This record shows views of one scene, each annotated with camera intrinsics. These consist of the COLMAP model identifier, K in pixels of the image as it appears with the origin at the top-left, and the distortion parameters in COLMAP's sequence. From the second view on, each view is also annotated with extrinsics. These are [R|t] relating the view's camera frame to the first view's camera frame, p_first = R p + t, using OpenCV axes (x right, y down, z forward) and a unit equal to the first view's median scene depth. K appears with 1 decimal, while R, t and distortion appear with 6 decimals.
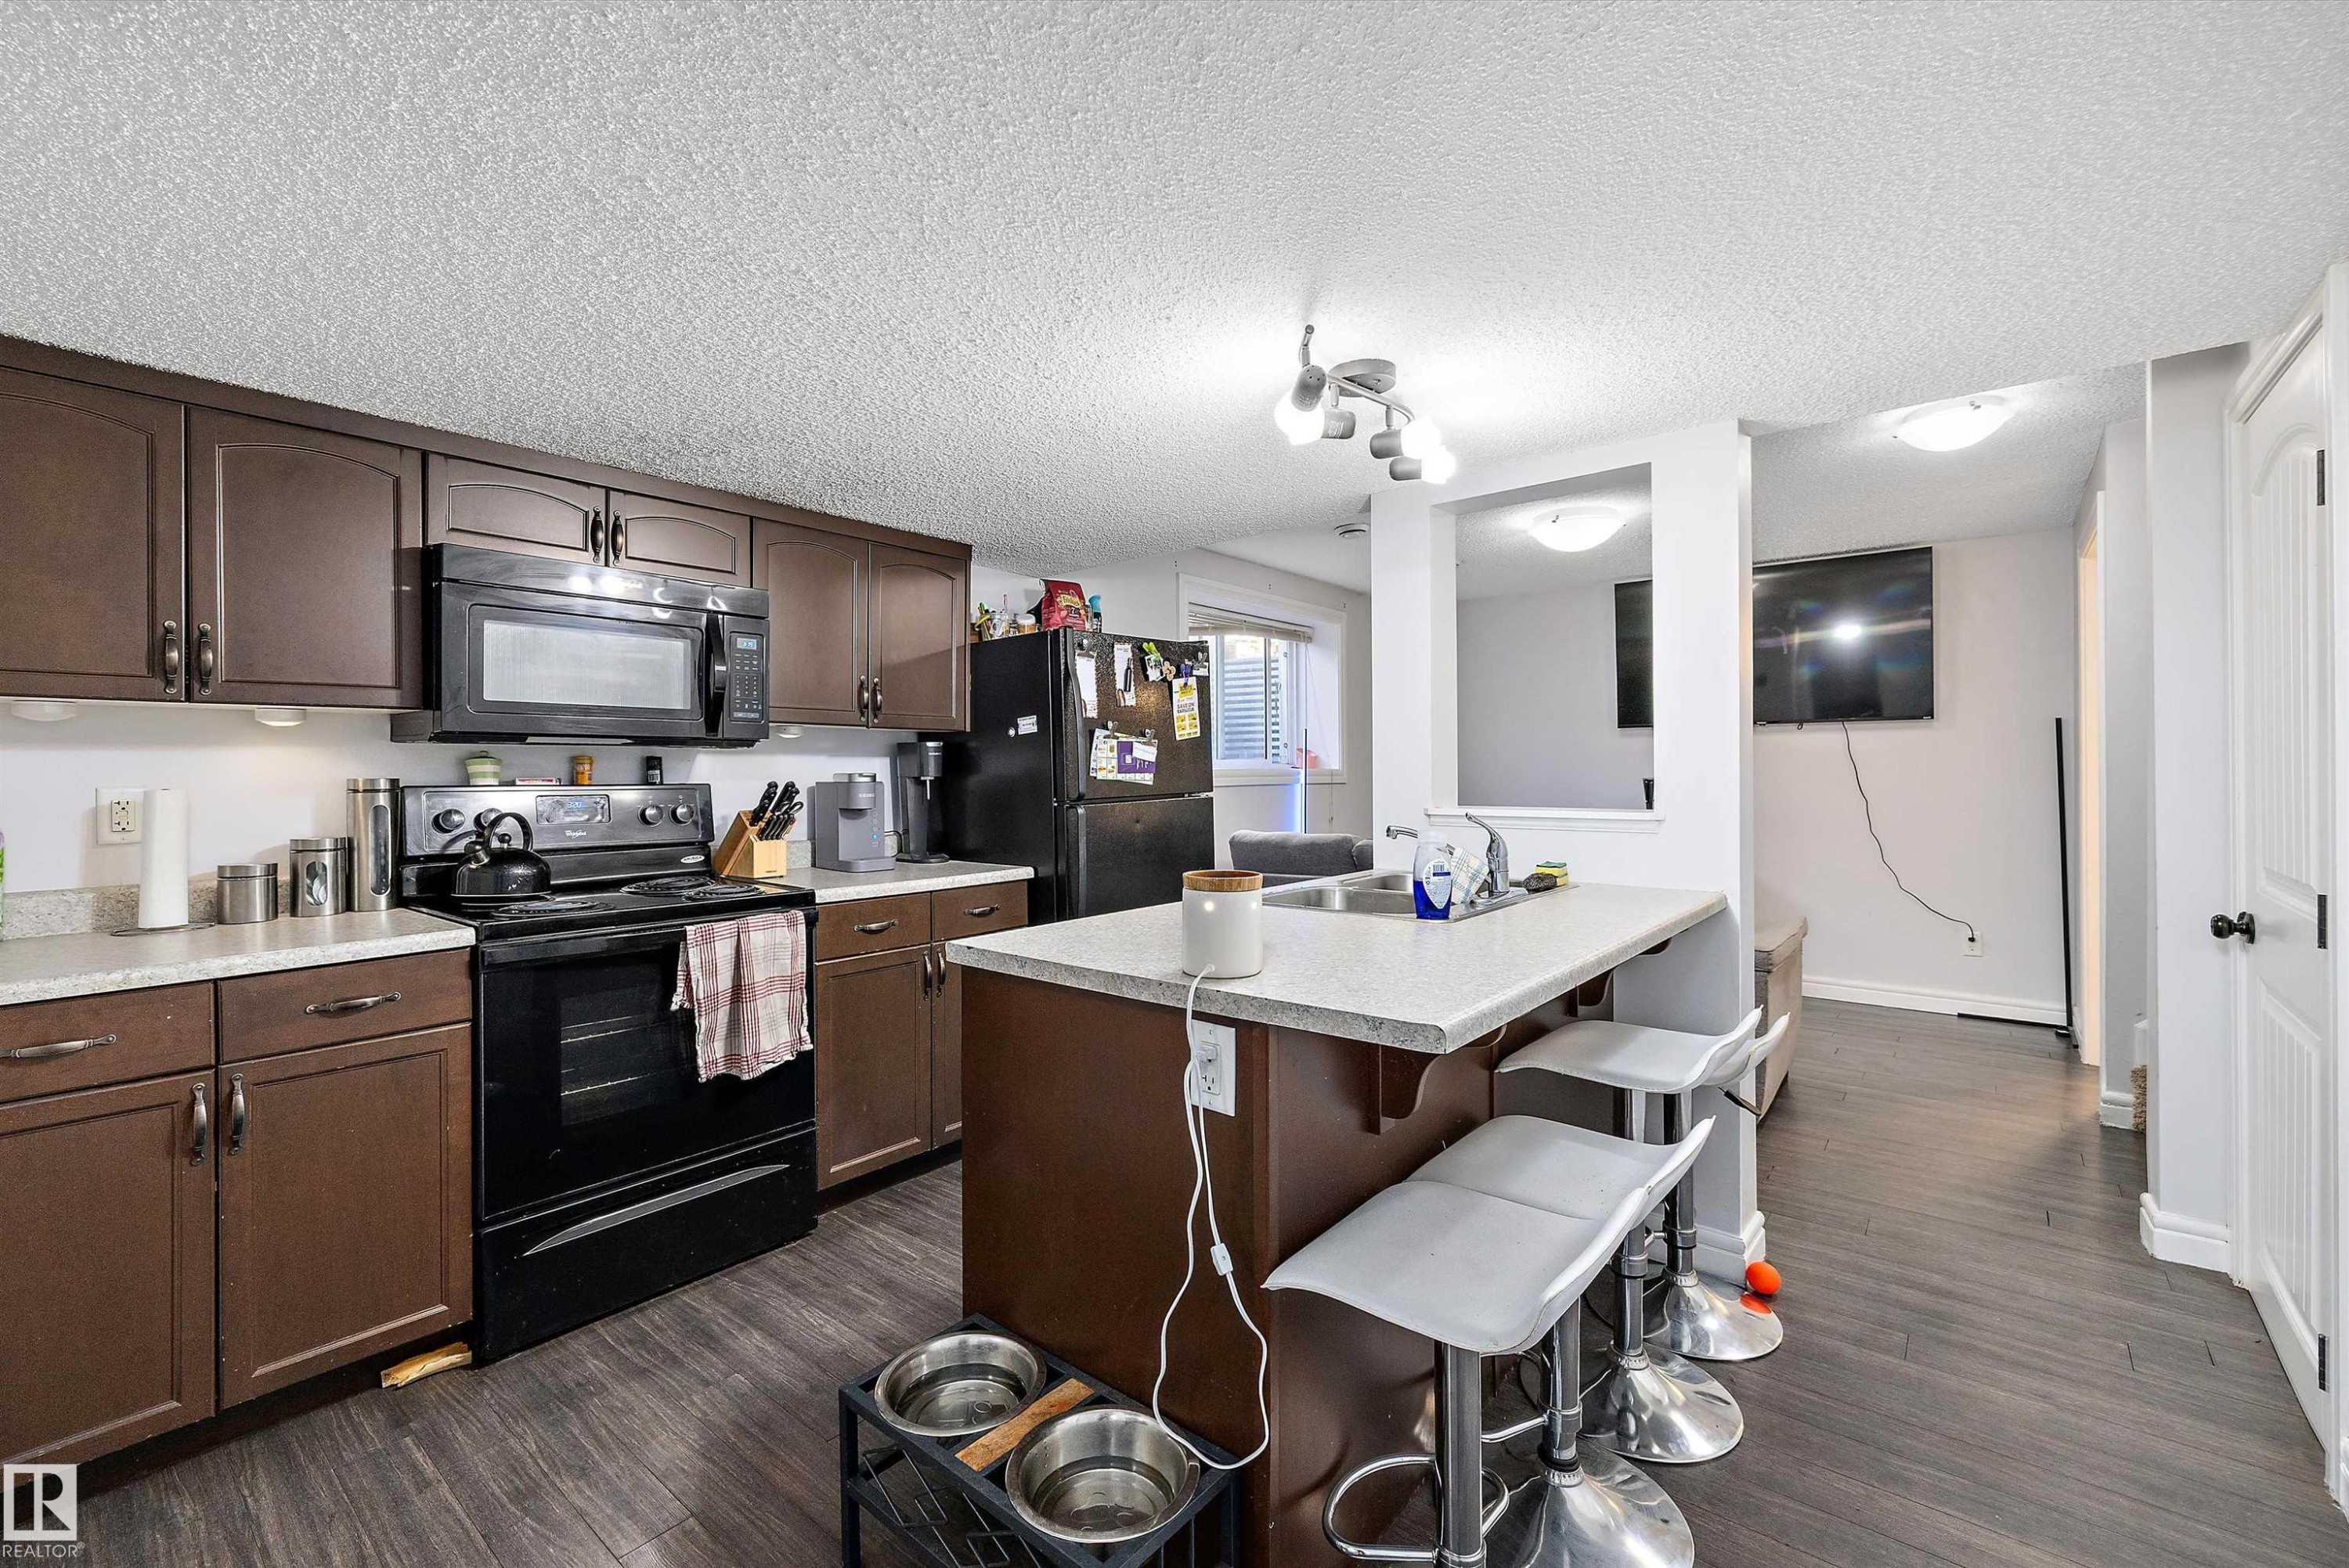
lens RADIAL K [[991.2, 0, 1167.2], [0, 991.2, 780.0], [0, 0, 1]] dist [0.004293, 0.000714]
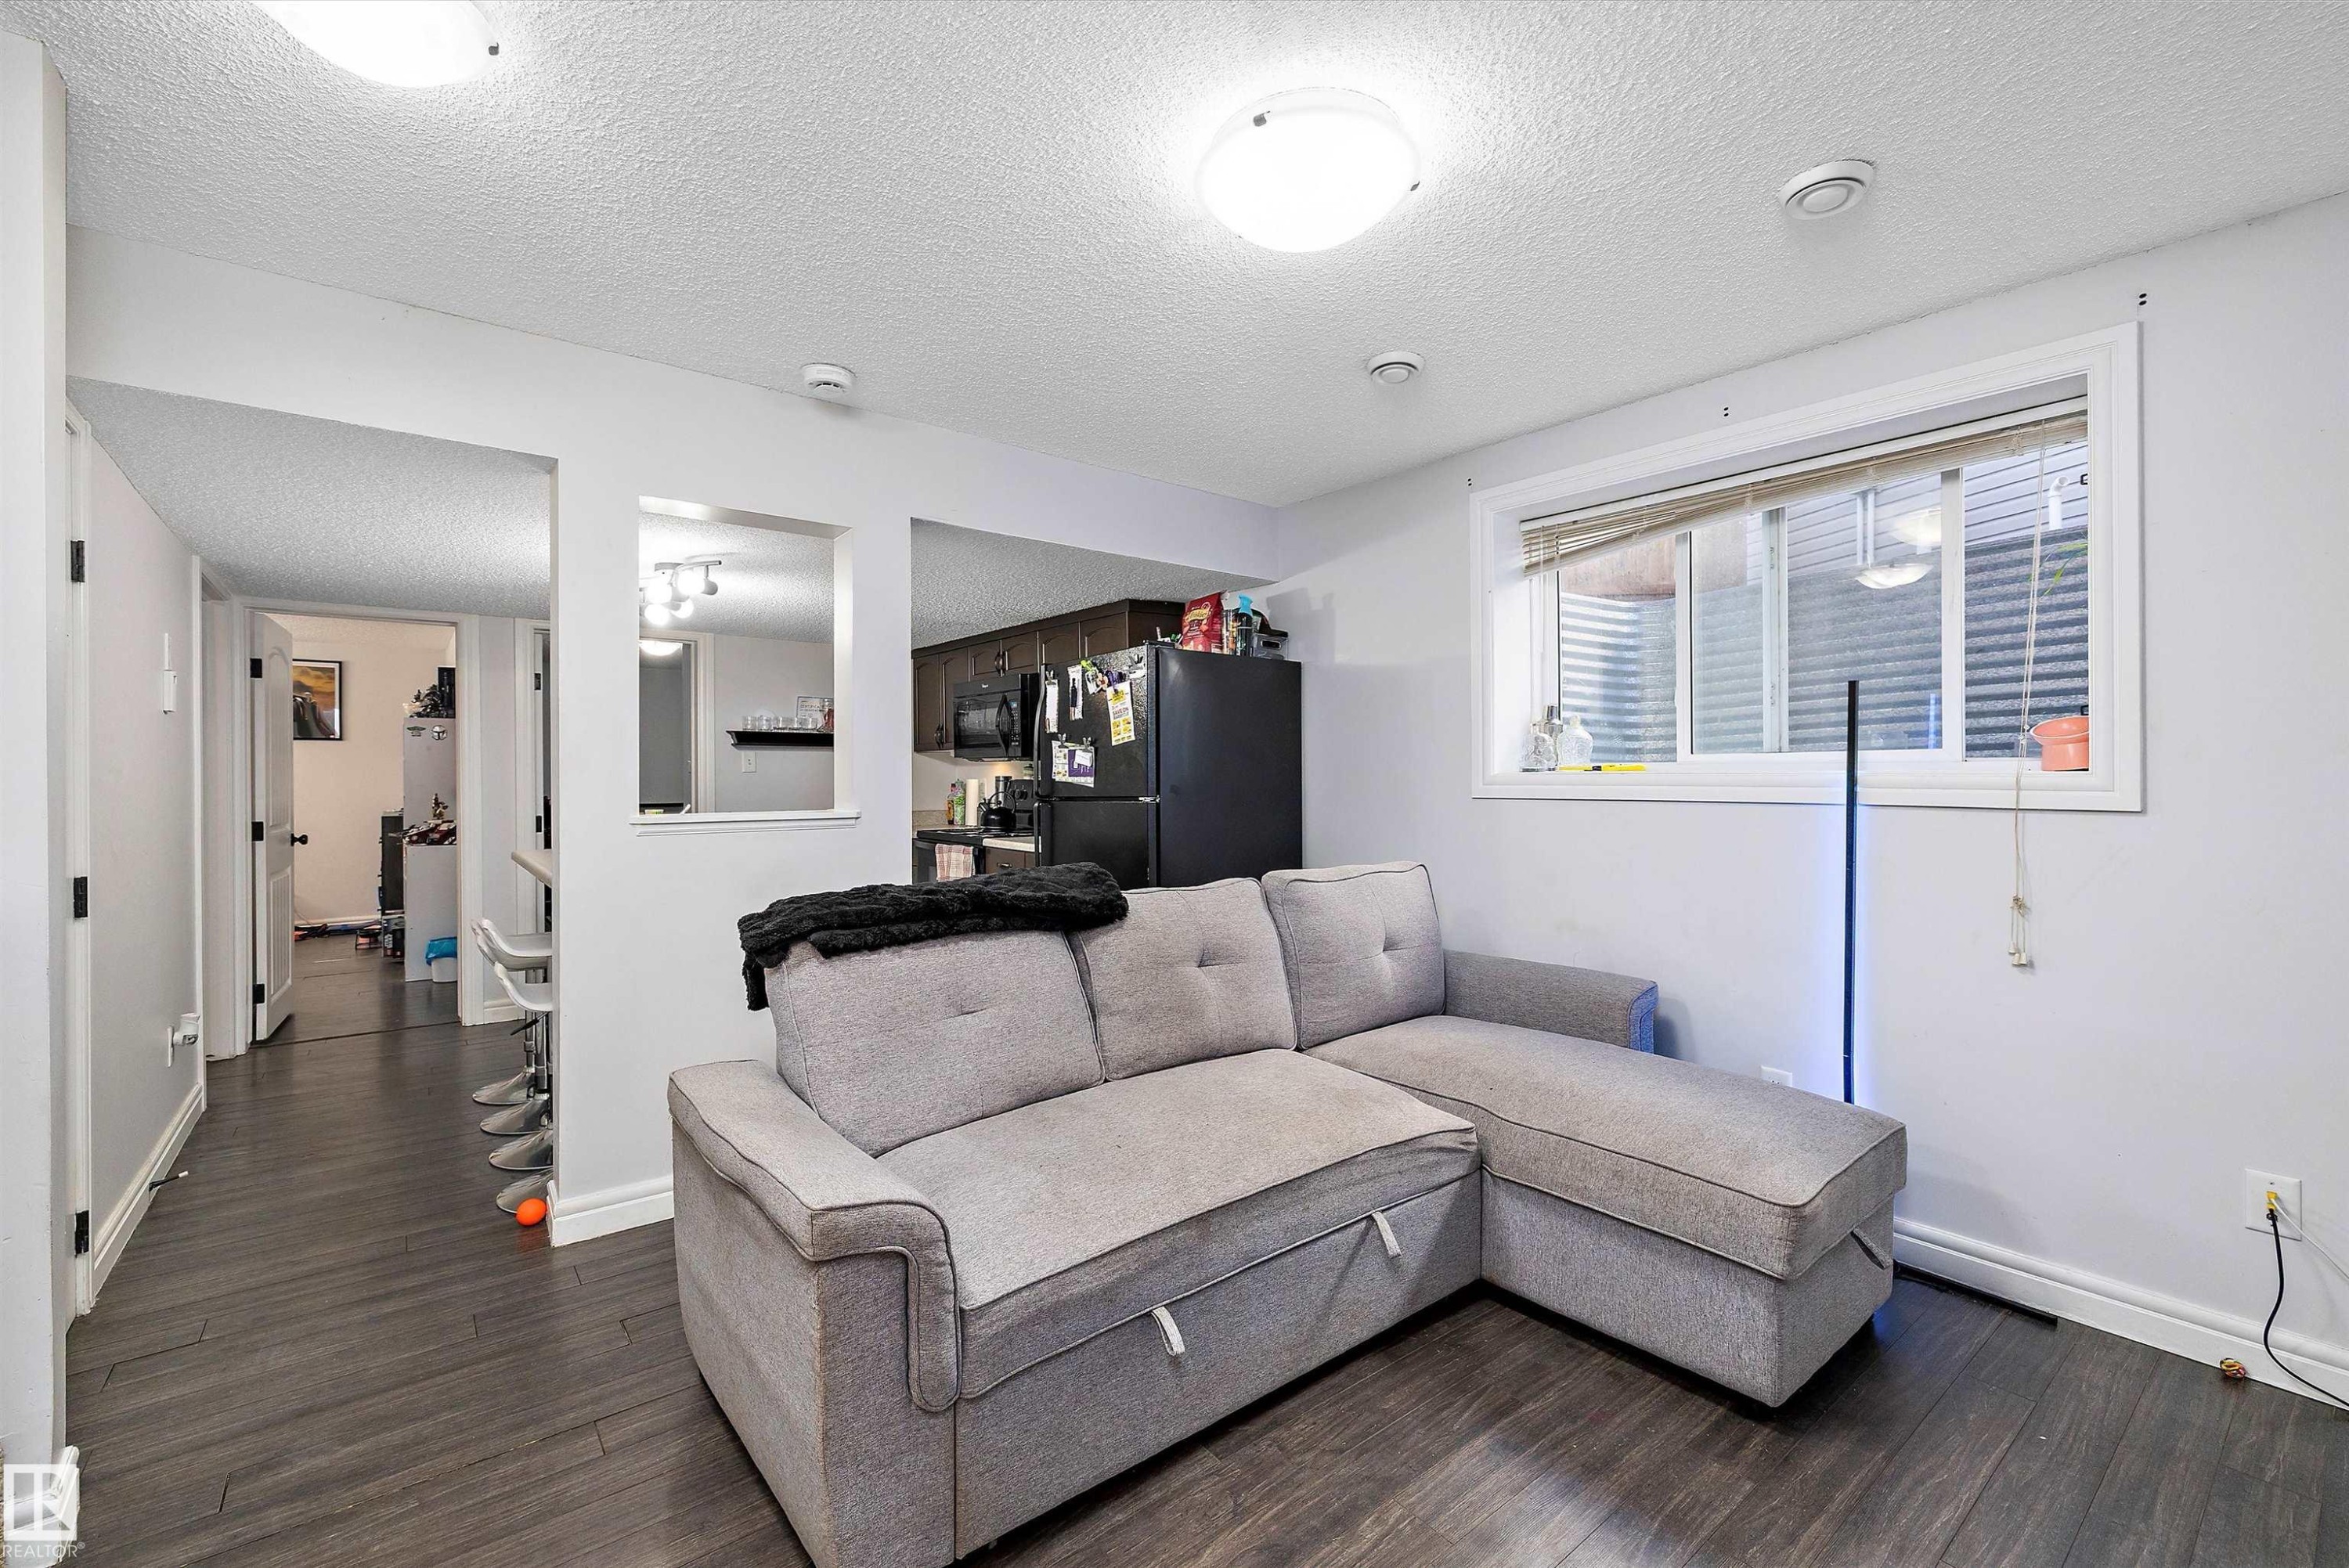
lens RADIAL K [[991.2, 0, 1168.6], [0, 991.2, 765.4], [0, 0, 1]] dist [0.004293, 0.000714]
pose [[-0.223272, 0.014300, -0.974651, 1.075216], [0.007339, 0.999889, 0.012989, -0.034529], [0.974728, -0.004253, -0.223353, 1.366981]]
